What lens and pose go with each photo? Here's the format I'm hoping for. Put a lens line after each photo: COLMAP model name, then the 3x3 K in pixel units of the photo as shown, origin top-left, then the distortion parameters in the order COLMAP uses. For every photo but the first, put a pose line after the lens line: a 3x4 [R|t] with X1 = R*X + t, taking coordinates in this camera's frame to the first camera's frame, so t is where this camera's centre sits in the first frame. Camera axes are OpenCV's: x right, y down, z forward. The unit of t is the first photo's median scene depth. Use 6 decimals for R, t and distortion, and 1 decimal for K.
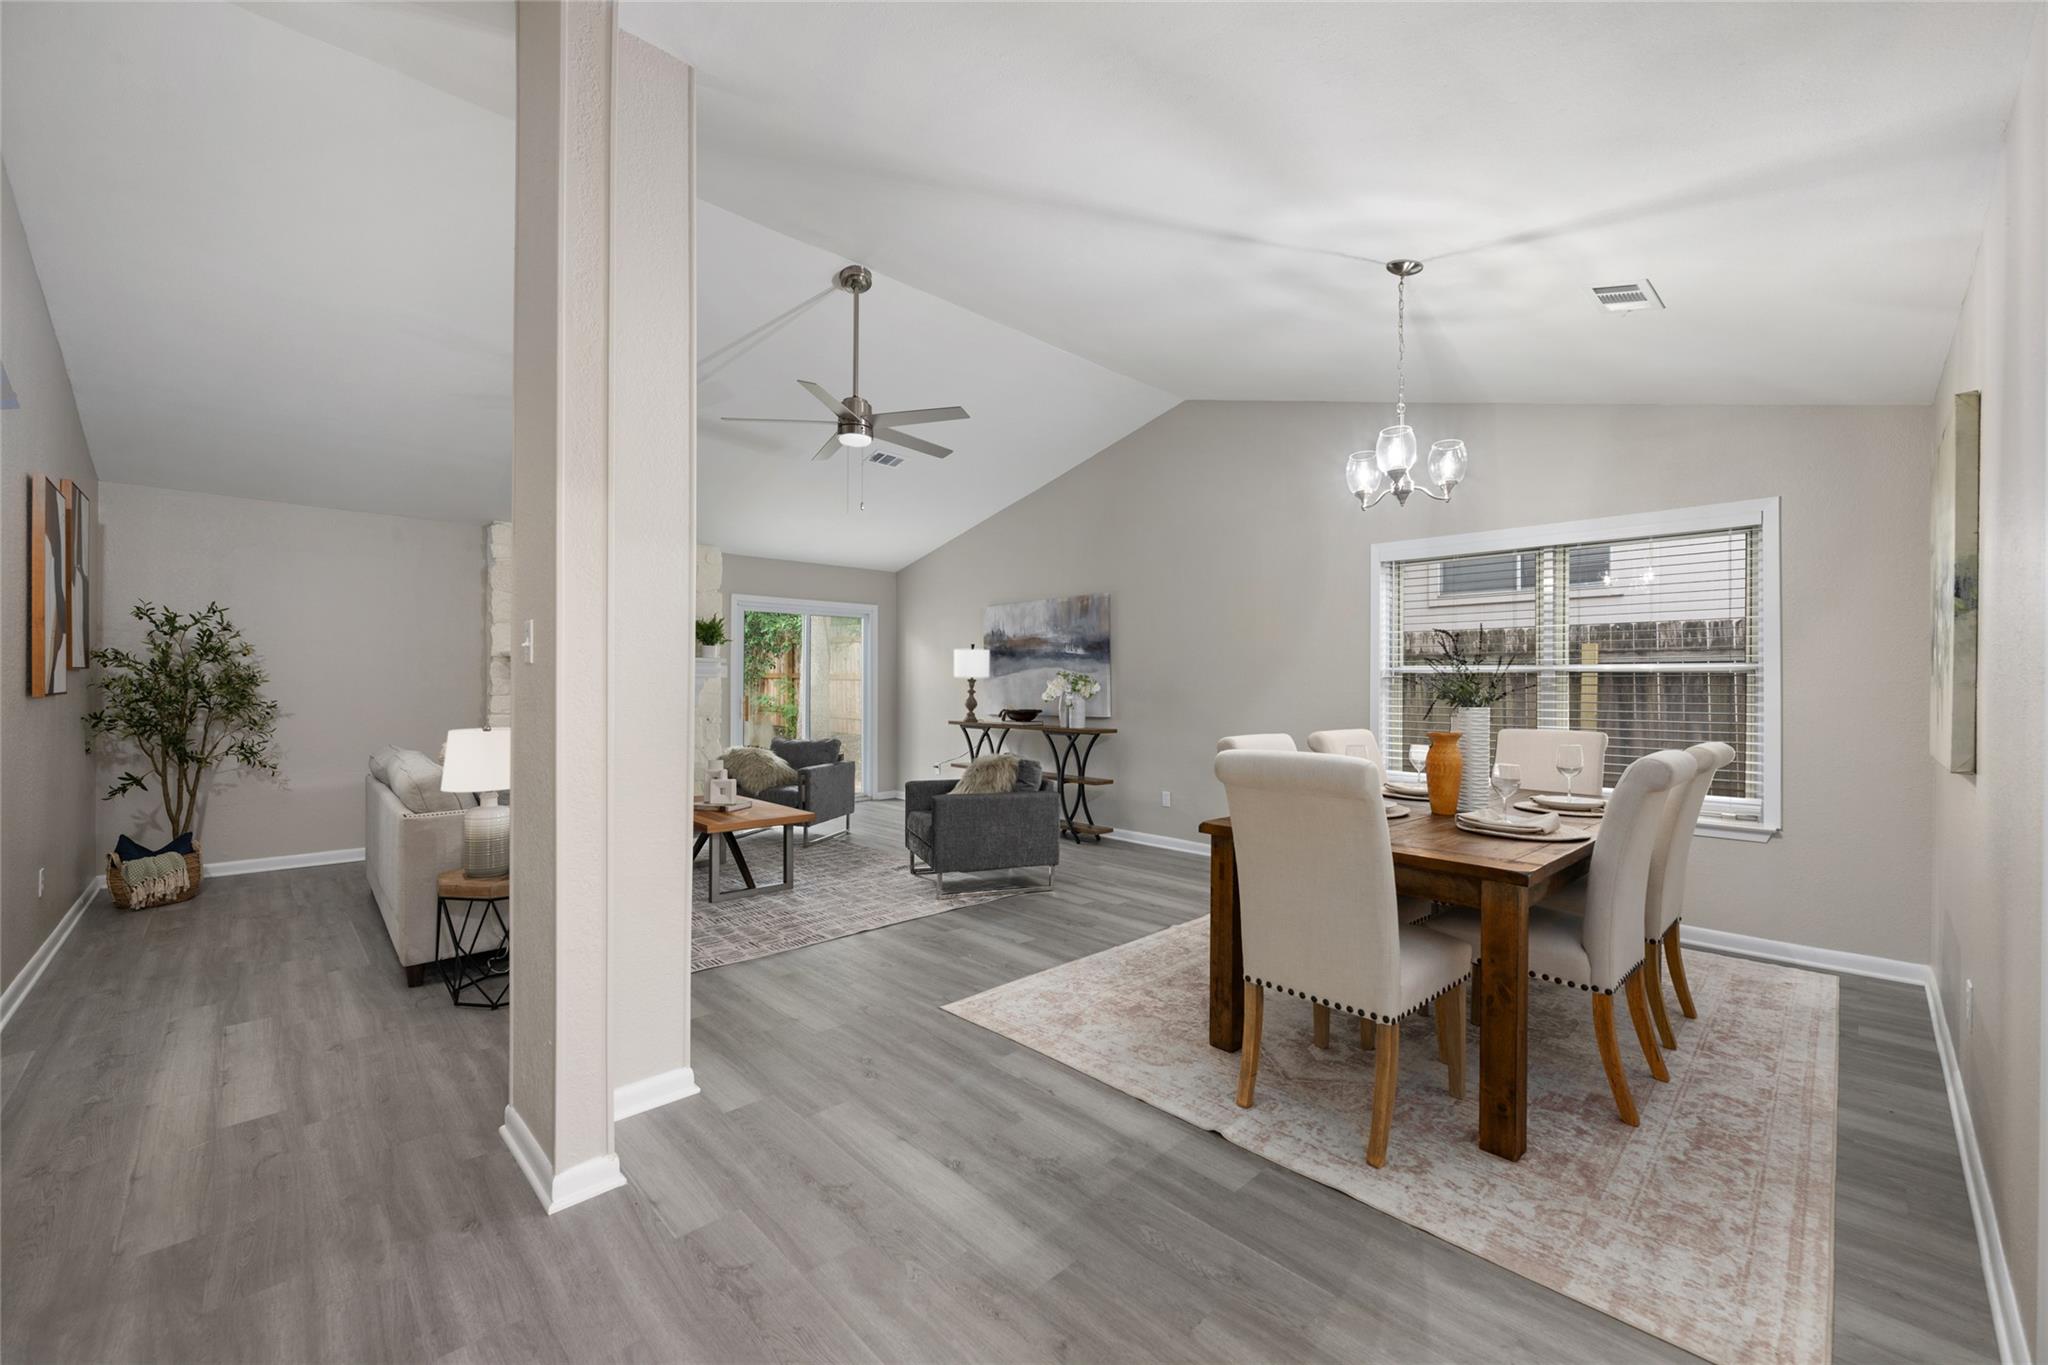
lens RADIAL K [[817.5, 0, 1025.6], [0, 817.5, 684.1], [0, 0, 1]] dist [-0.000074, 0.000067]
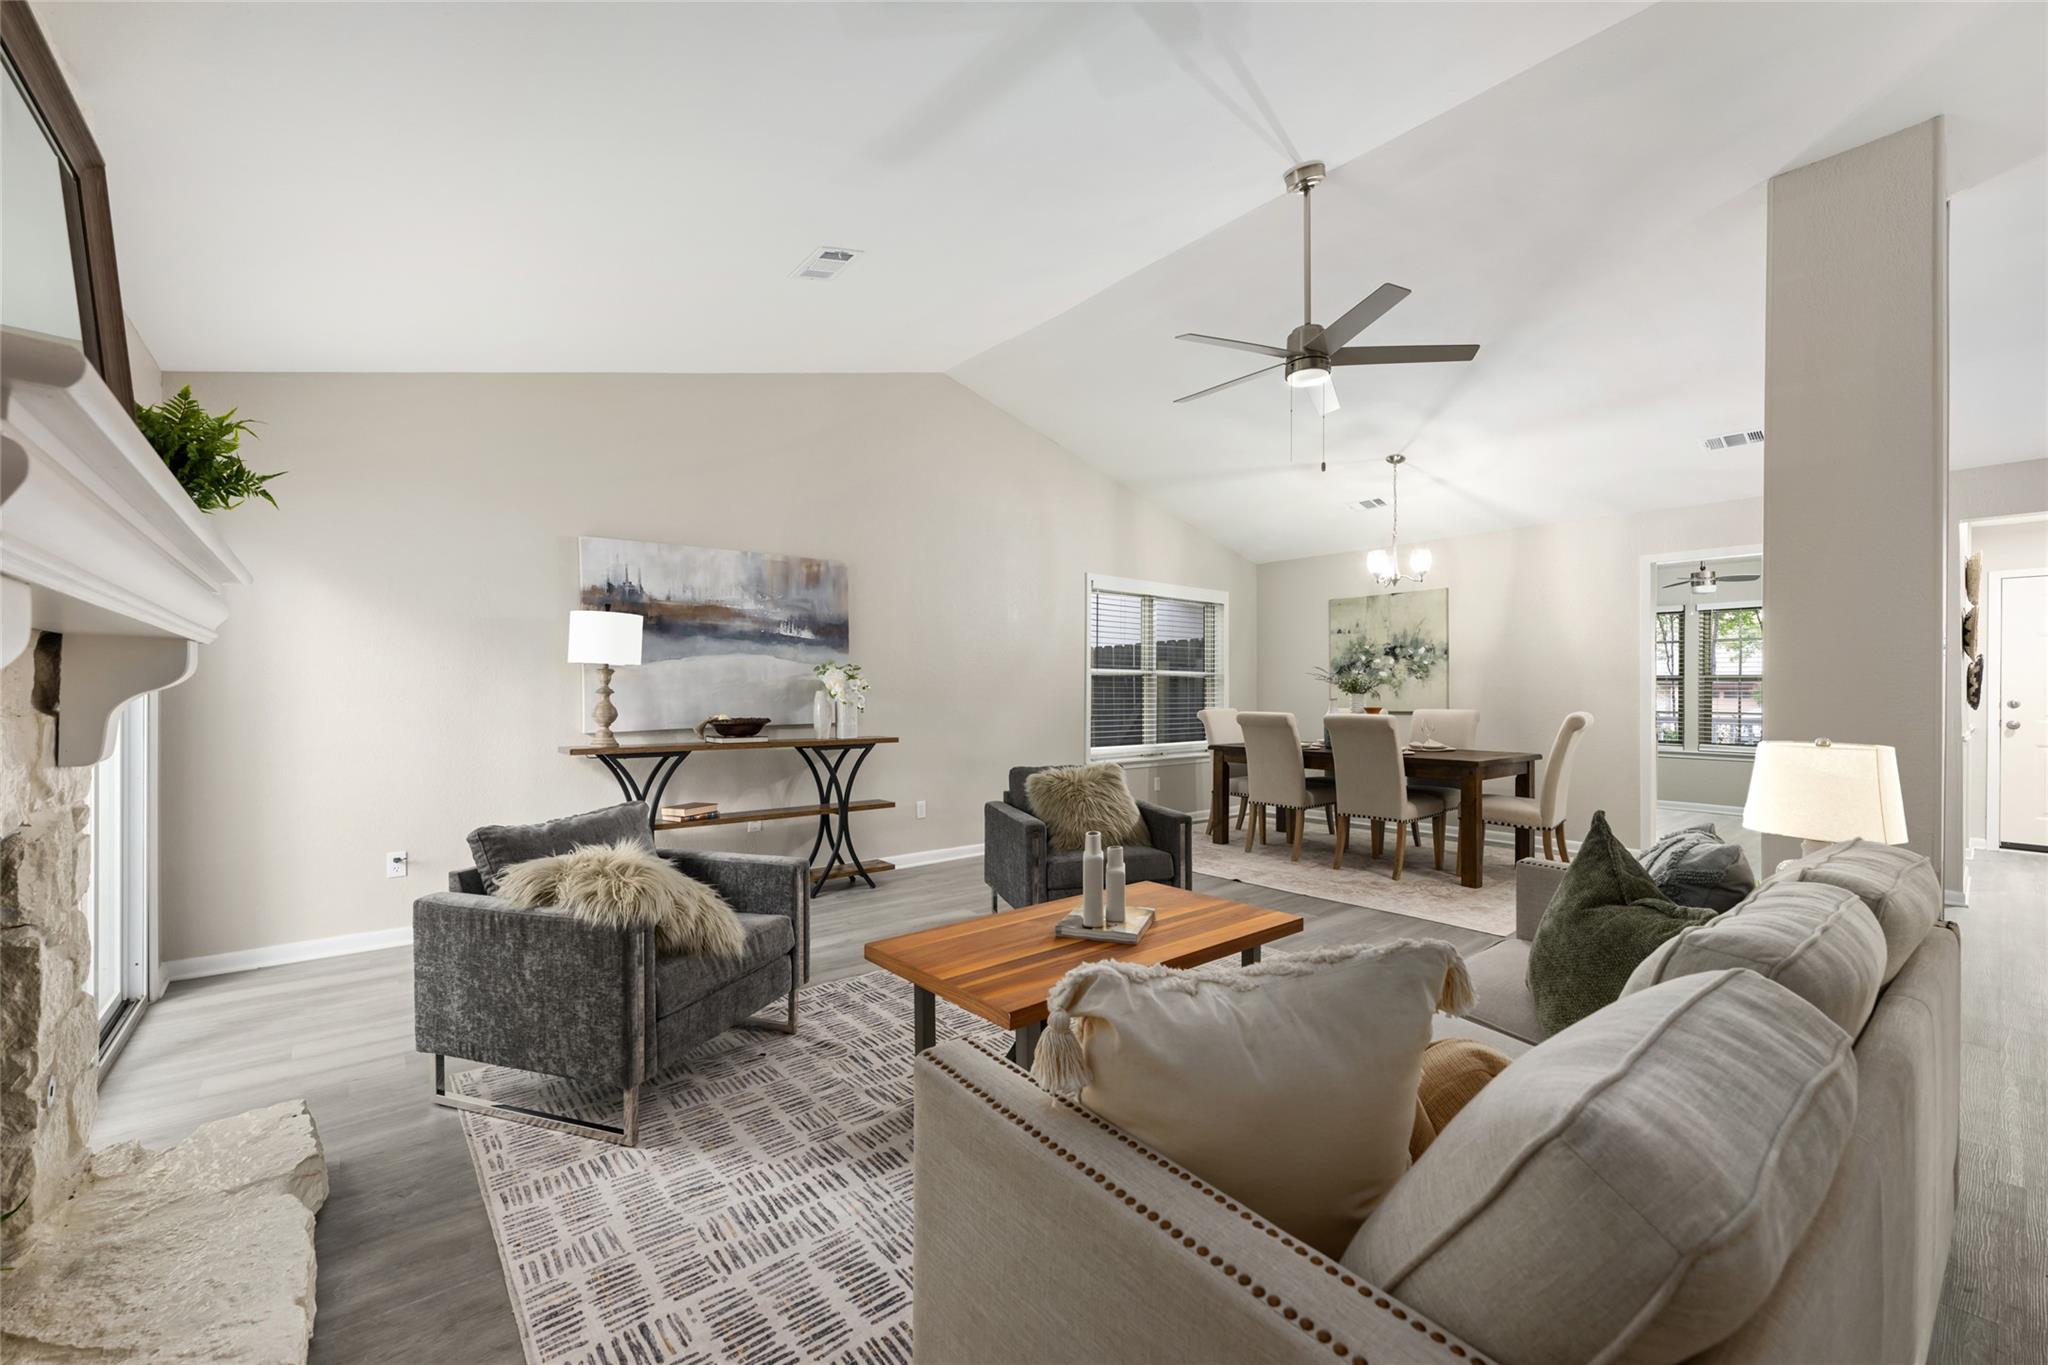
lens RADIAL K [[817.5, 0, 1026.1], [0, 817.5, 693.3], [0, 0, 1]] dist [-0.000074, 0.000067]
pose [[0.075153, -0.003304, 0.997167, -0.634958], [-0.001367, 0.999993, 0.003416, 0.009453], [-0.997171, -0.001620, 0.075148, 0.740229]]
